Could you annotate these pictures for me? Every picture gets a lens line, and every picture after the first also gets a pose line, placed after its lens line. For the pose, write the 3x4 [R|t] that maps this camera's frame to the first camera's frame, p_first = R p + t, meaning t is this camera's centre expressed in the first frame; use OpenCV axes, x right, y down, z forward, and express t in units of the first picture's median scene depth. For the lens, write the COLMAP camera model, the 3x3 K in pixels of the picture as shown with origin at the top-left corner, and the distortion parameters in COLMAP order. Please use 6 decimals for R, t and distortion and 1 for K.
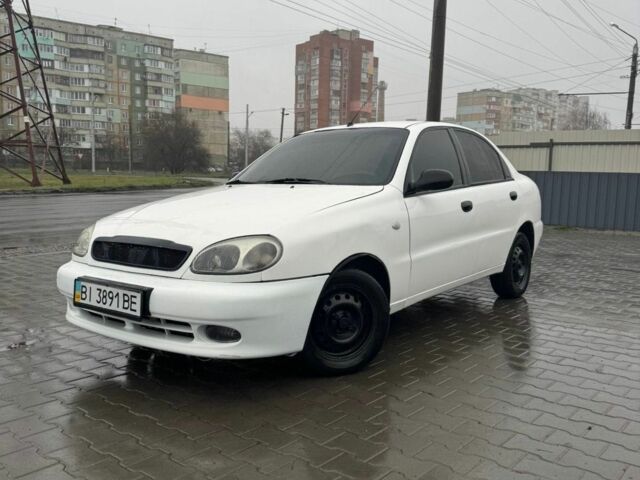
lens RADIAL K [[593.6, 0, 320.0], [0, 593.6, 240.0], [0, 0, 1]] dist [0.135597, -0.237828]
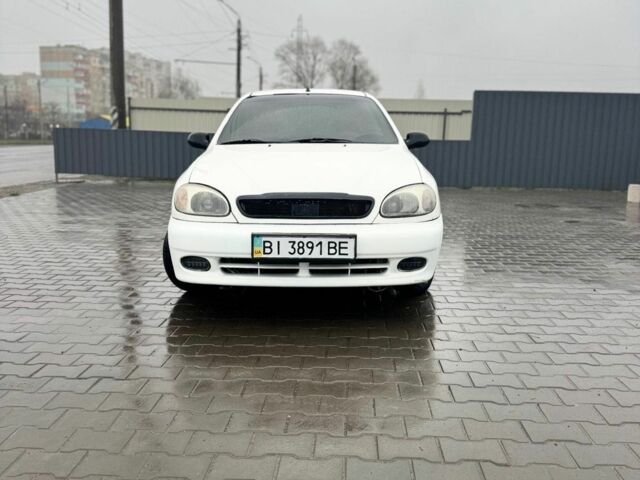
lens RADIAL K [[593.6, 0, 320.0], [0, 593.6, 240.0], [0, 0, 1]] dist [0.135597, -0.237828]
pose [[0.799912, -0.098692, 0.591947, -0.928585], [0.062646, 0.994728, 0.081190, -0.004040], [-0.596839, -0.027862, 0.801877, 0.114772]]
